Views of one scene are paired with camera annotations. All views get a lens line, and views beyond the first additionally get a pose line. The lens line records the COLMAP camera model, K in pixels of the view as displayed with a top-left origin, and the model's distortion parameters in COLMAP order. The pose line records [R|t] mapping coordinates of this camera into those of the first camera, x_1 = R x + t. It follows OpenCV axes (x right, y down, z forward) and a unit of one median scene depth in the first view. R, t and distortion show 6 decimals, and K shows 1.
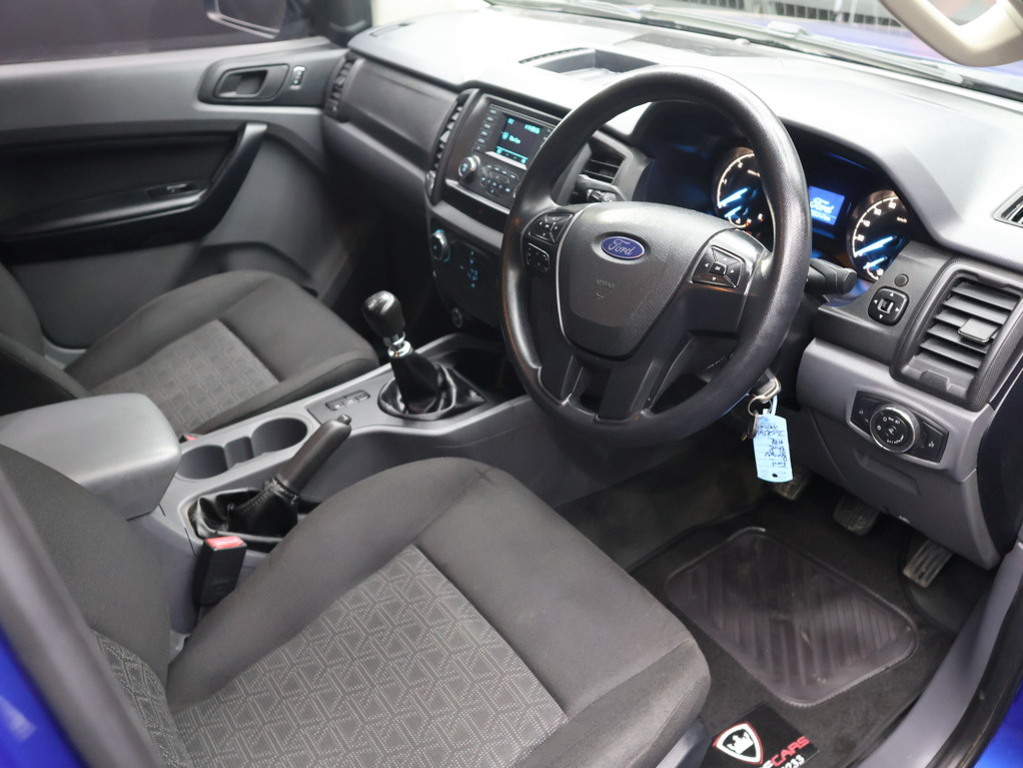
lens RADIAL K [[868.4, 0, 509.7], [0, 868.4, 382.7], [0, 0, 1]] dist [0.002086, -0.018631]
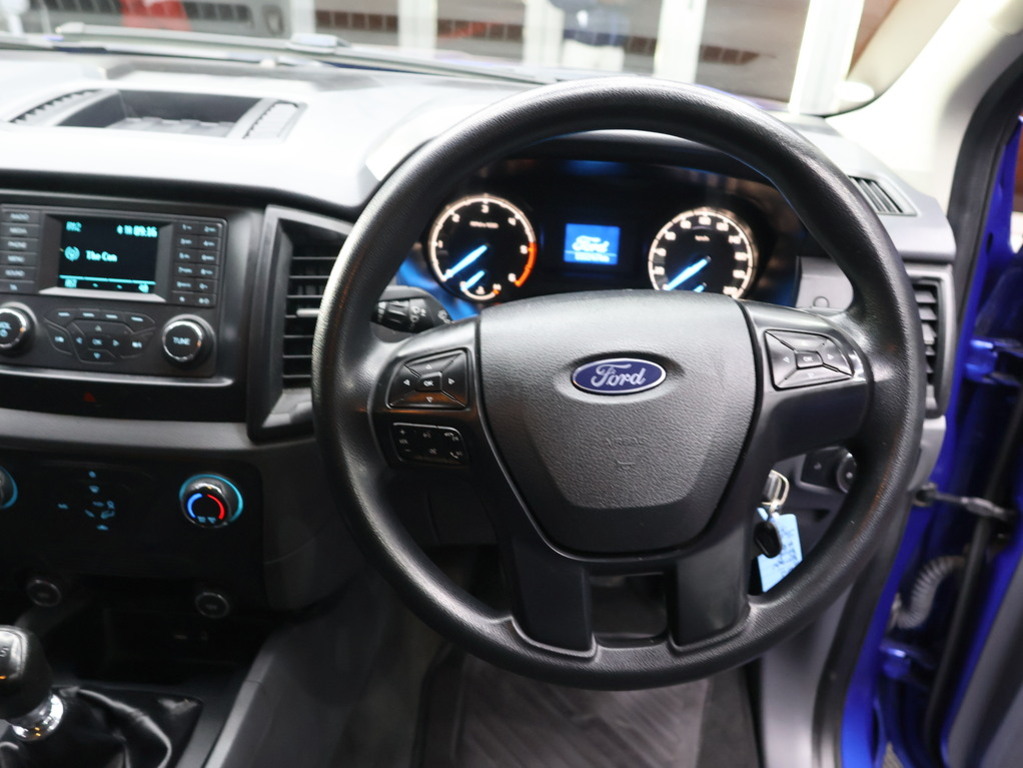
lens RADIAL K [[868.4, 0, 509.7], [0, 868.4, 382.7], [0, 0, 1]] dist [0.002086, -0.018631]
pose [[0.623666, -0.329547, 0.708830, -0.271571], [0.355168, 0.927249, 0.118599, -0.193917], [-0.696345, 0.177787, 0.695338, 0.488420]]
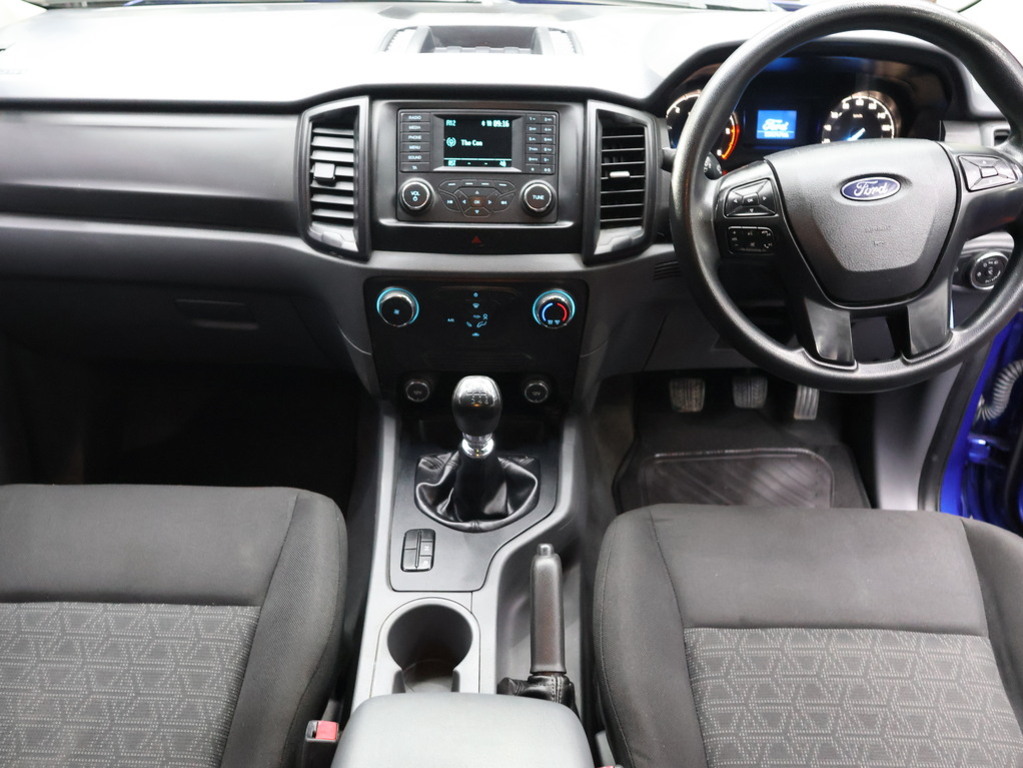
lens RADIAL K [[868.4, 0, 509.7], [0, 868.4, 382.7], [0, 0, 1]] dist [0.002086, -0.018631]
pose [[0.589869, -0.412079, 0.694439, -0.670154], [0.405796, 0.894781, 0.186271, -0.236157], [-0.698129, 0.171925, 0.695023, 0.500404]]
